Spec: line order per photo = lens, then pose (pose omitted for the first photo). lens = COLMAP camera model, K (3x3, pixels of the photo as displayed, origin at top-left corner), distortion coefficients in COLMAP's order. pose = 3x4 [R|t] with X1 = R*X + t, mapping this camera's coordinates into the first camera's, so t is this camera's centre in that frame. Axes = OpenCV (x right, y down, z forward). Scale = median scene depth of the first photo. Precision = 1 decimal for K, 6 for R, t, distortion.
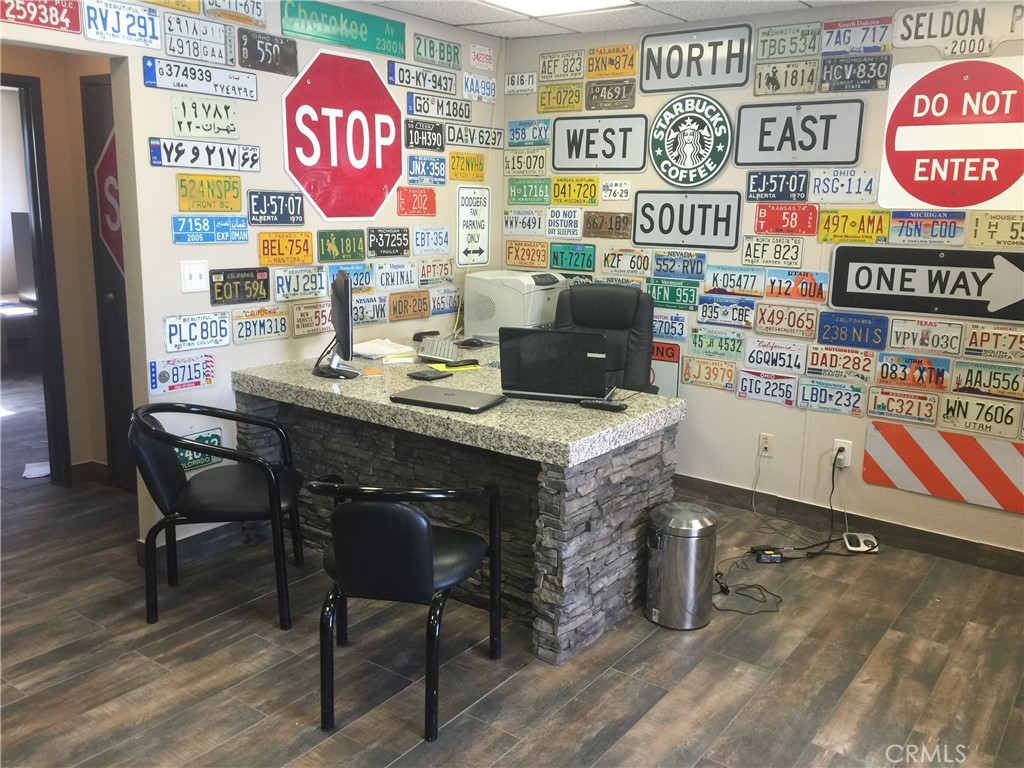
lens RADIAL K [[876.6, 0, 510.5], [0, 876.6, 384.4], [0, 0, 1]] dist [0.016334, 0.000354]
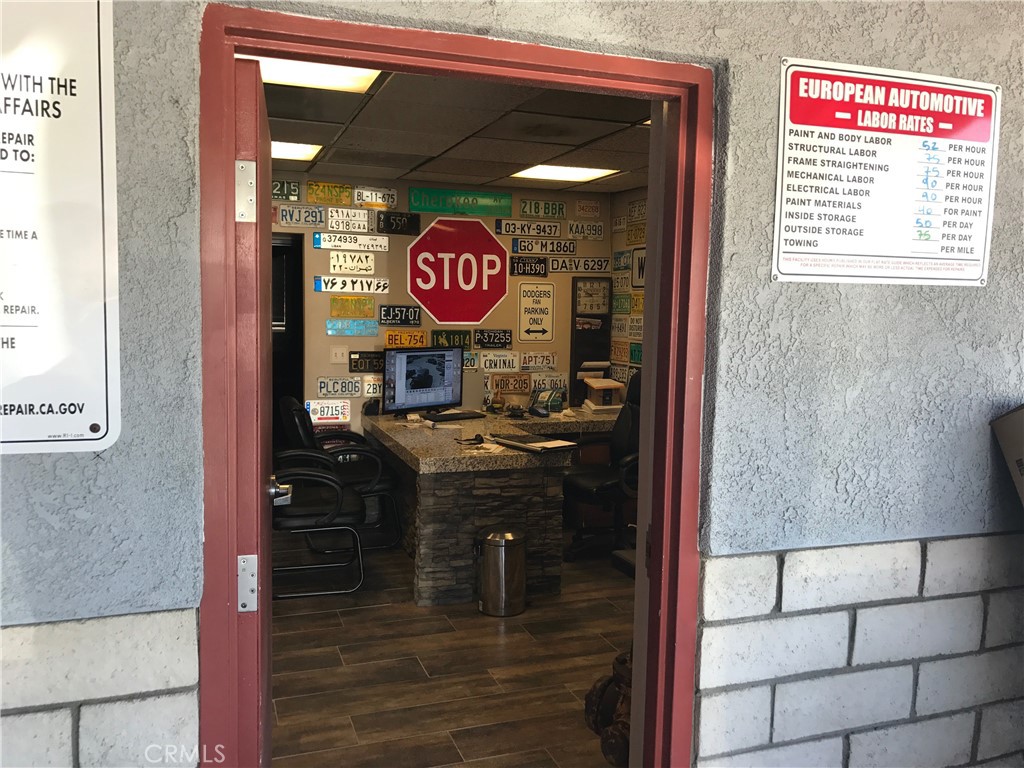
lens RADIAL K [[830.3, 0, 511.8], [0, 830.3, 386.4], [0, 0, 1]] dist [0.079376, -0.000690]
pose [[0.832255, 0.048597, -0.552258, 0.711978], [-0.113451, 0.989999, -0.083855, 0.030768], [0.542660, 0.132443, 0.829445, -0.129854]]
